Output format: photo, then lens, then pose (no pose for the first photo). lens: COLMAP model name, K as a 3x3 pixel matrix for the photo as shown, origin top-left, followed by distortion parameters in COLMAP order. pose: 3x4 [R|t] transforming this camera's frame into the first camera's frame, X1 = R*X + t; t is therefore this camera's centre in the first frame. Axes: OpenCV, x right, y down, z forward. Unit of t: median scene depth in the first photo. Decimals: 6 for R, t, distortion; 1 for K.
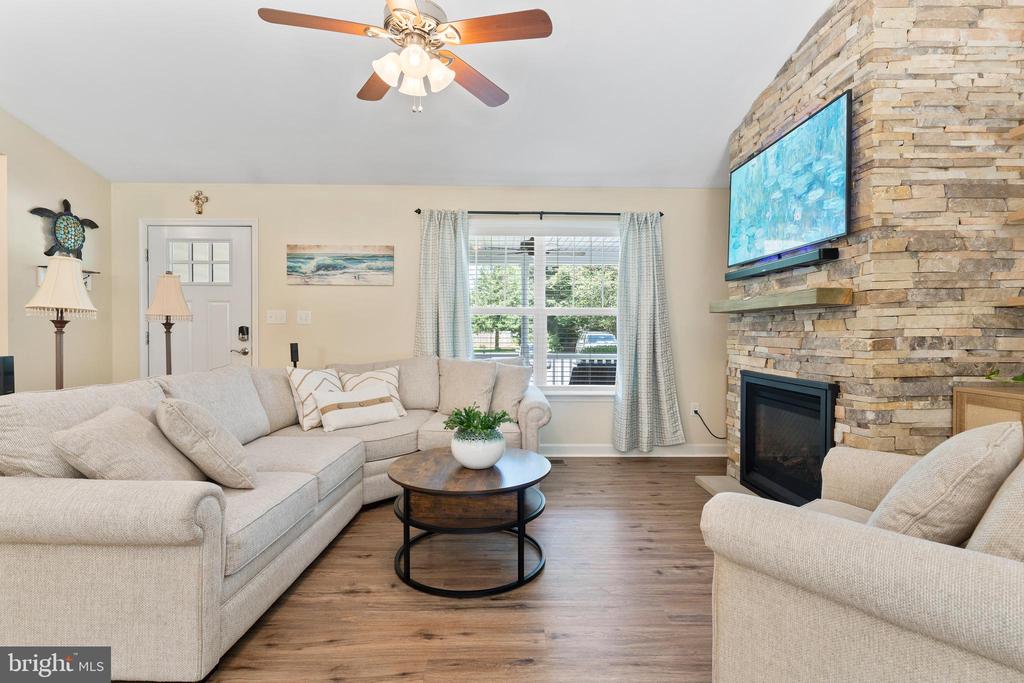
lens RADIAL K [[476.1, 0, 510.3], [0, 476.1, 339.5], [0, 0, 1]] dist [0.001045, 0.000012]
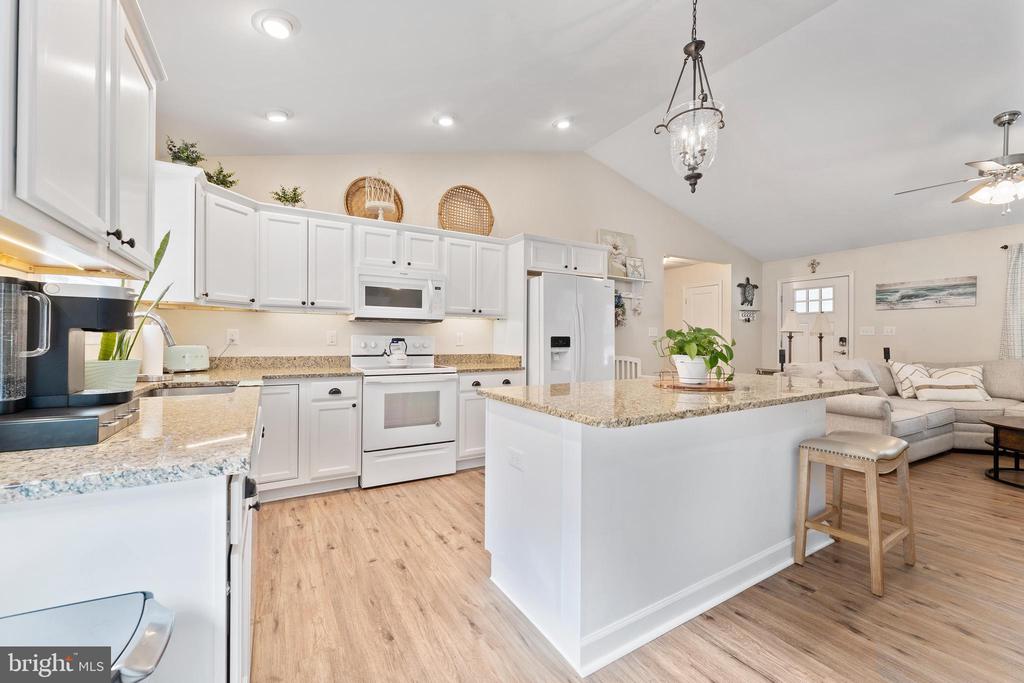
lens RADIAL K [[419.0, 0, 512.6], [0, 419.0, 341.2], [0, 0, 1]] dist [0.002283, 0.000383]
pose [[0.498300, 0.000032, -0.867004, 0.142365], [-0.012092, 0.999903, -0.006913, 0.011298], [0.866920, 0.013928, 0.498252, -0.788845]]
